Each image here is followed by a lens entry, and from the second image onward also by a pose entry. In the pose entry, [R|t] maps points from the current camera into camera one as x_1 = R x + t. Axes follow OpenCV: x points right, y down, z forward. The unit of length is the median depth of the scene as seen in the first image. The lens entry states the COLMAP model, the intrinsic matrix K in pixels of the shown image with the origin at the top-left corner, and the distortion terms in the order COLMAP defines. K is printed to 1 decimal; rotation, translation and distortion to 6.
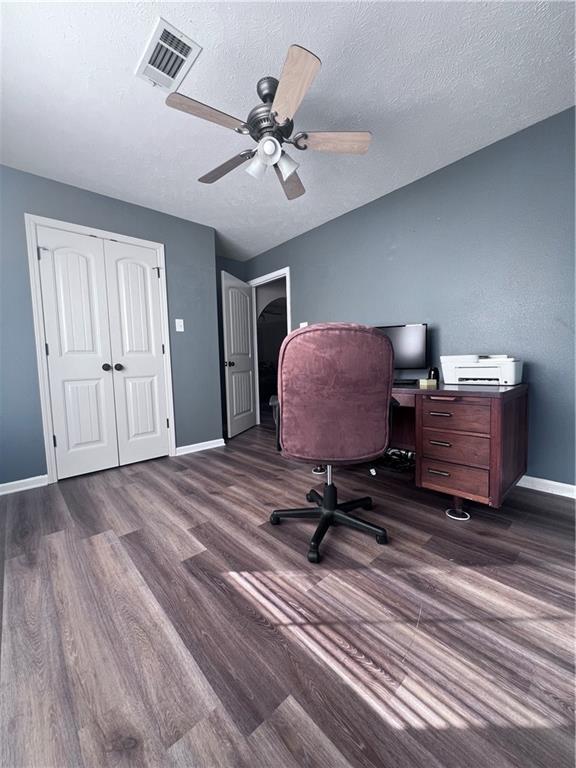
lens RADIAL K [[306.6, 0, 287.5], [0, 306.6, 378.4], [0, 0, 1]] dist [-0.003940, 0.000952]
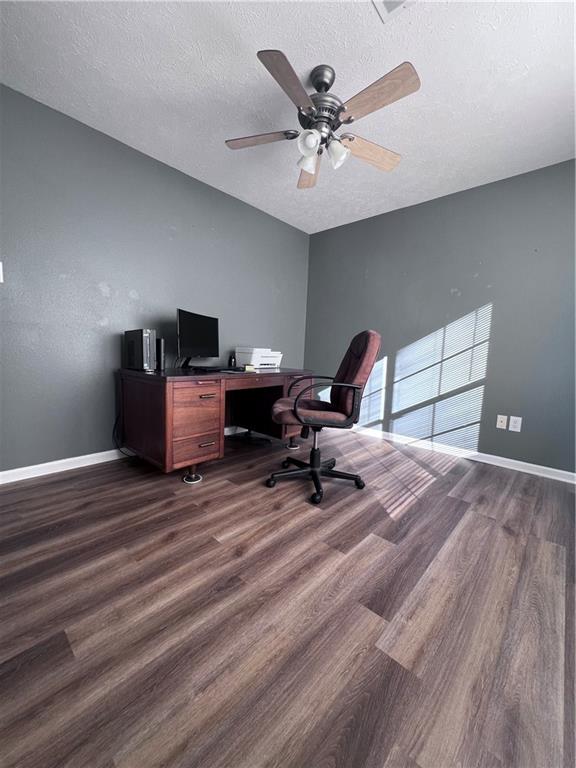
lens RADIAL K [[306.6, 0, 290.5], [0, 306.6, 385.3], [0, 0, 1]] dist [-0.003940, 0.000952]
pose [[-0.102209, -0.086674, 0.990980, -1.231247], [0.013860, 0.995976, 0.088541, -0.036879], [-0.994666, 0.022785, -0.100596, 1.378009]]
